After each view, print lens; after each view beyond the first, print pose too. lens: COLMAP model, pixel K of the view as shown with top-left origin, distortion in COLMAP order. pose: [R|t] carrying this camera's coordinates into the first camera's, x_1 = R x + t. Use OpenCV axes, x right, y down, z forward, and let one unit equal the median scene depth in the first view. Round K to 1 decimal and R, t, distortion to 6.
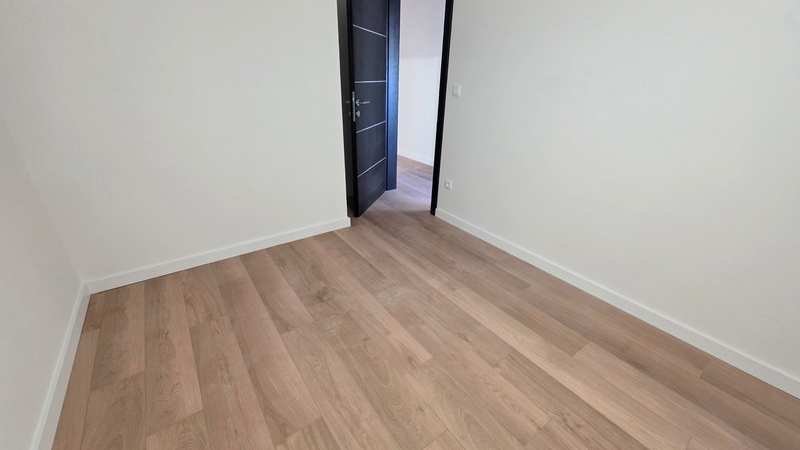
lens RADIAL K [[318.9, 0, 401.3], [0, 318.9, 225.5], [0, 0, 1]] dist [0.001567, -0.000115]
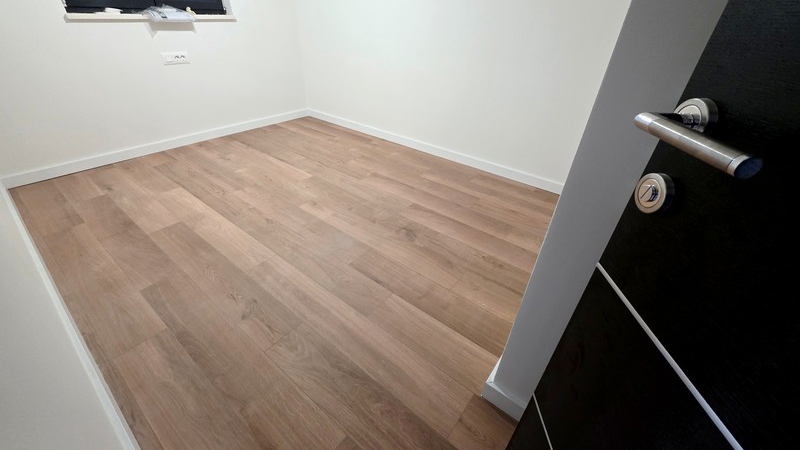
lens RADIAL K [[318.9, 0, 400.2], [0, 318.9, 224.9], [0, 0, 1]] dist [0.001567, -0.000115]
pose [[-0.962766, 0.103260, -0.249839, 0.021939], [-0.161554, 0.521232, 0.837984, -0.661076], [0.216754, 0.847145, -0.485142, 1.562209]]
